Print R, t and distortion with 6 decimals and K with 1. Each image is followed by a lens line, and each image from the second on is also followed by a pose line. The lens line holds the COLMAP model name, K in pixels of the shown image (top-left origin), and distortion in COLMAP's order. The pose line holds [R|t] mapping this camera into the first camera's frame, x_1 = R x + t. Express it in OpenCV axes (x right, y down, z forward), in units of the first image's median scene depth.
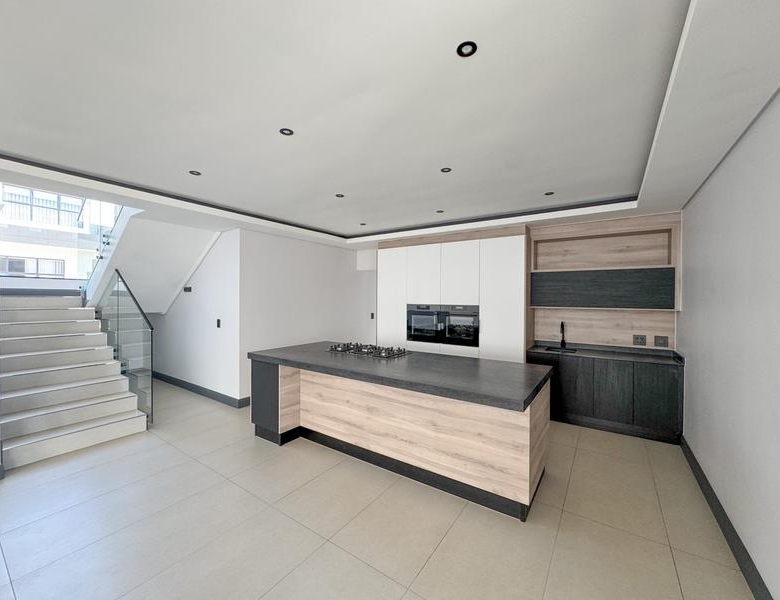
lens RADIAL K [[319.2, 0, 390.2], [0, 319.2, 299.5], [0, 0, 1]] dist [-0.002334, 0.000426]
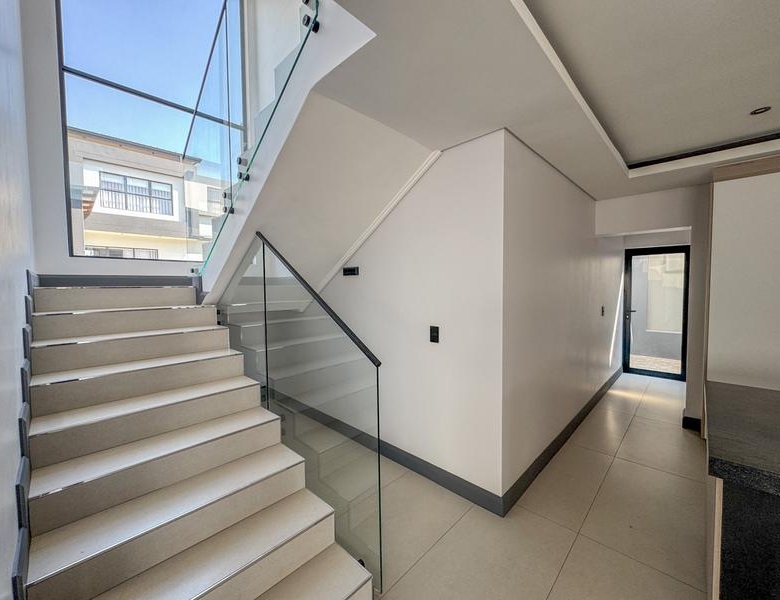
lens RADIAL K [[319.2, 0, 388.3], [0, 319.2, 298.1], [0, 0, 1]] dist [-0.002334, 0.000426]
pose [[0.985909, -0.008470, -0.167070, -0.622095], [0.014819, 0.999213, 0.036793, -0.004721], [0.166627, -0.038750, 0.985258, 0.571721]]
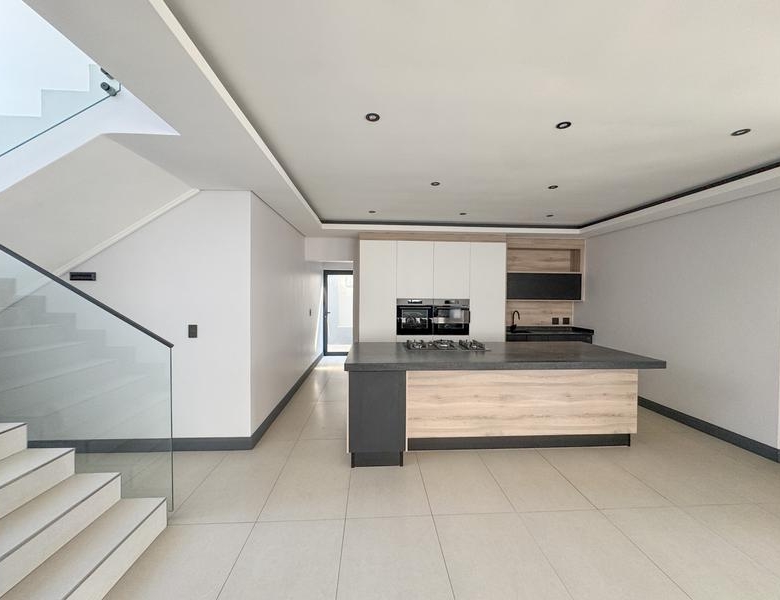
lens RADIAL K [[319.2, 0, 390.7], [0, 319.2, 300.1], [0, 0, 1]] dist [-0.002334, 0.000426]
pose [[0.788497, -0.012465, 0.614912, -0.732953], [0.000020, 0.999795, 0.020241, -0.001370], [-0.615038, -0.015948, 0.788336, 0.291091]]
